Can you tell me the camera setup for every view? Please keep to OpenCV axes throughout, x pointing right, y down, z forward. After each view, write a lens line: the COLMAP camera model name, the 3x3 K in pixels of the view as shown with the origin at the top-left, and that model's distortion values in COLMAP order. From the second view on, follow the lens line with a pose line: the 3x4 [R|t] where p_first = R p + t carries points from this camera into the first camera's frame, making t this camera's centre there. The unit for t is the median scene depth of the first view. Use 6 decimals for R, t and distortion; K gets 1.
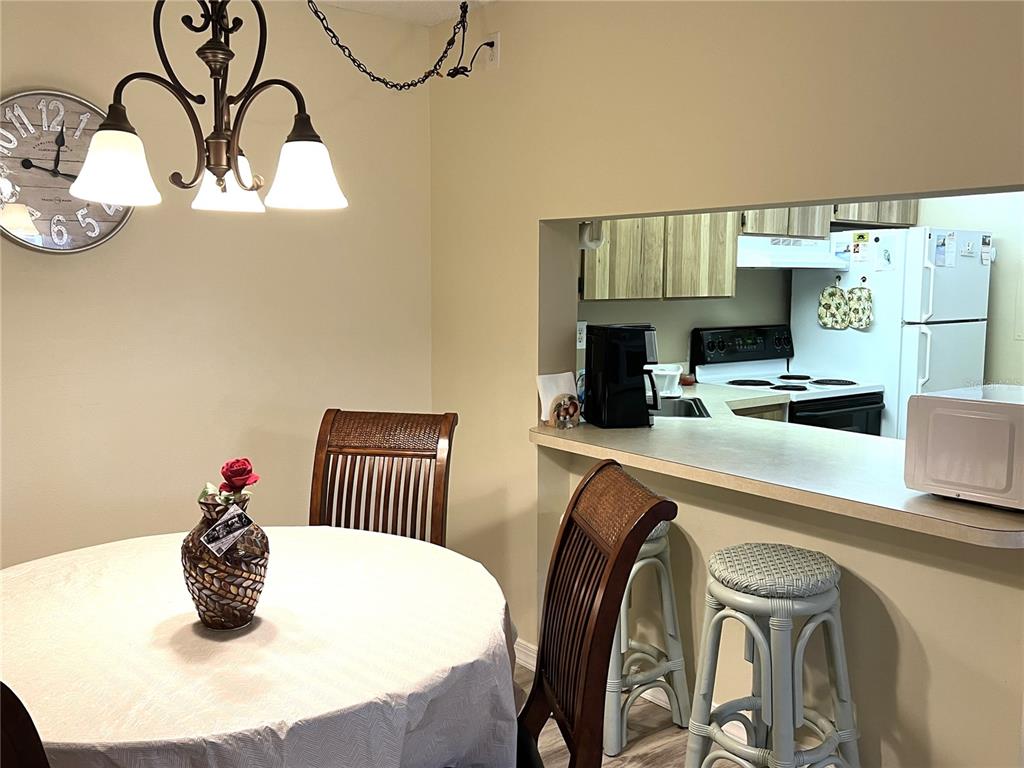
lens RADIAL K [[947.5, 0, 519.7], [0, 947.5, 362.7], [0, 0, 1]] dist [0.004819, 0.000000]
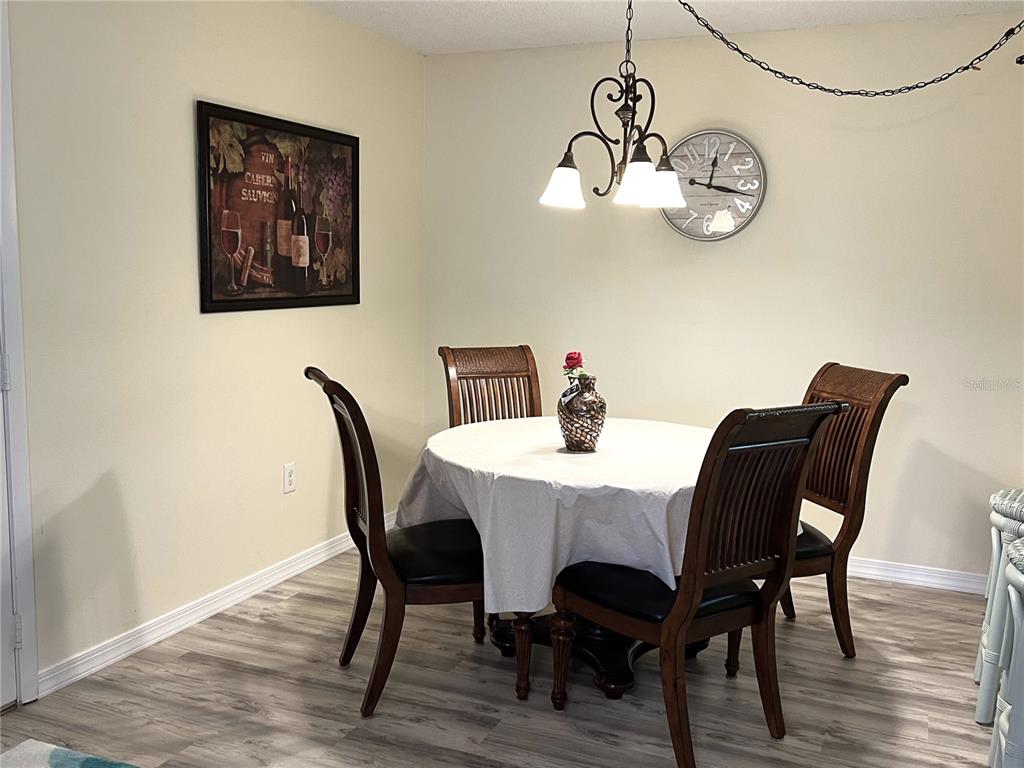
lens RADIAL K [[947.5, 0, 513.1], [0, 947.5, 381.1], [0, 0, 1]] dist [0.004819, 0.000000]
pose [[0.468857, 0.112129, -0.876128, 1.090737], [-0.097446, 0.992421, 0.074865, 0.033086], [0.877882, 0.050274, 0.476230, 0.067227]]
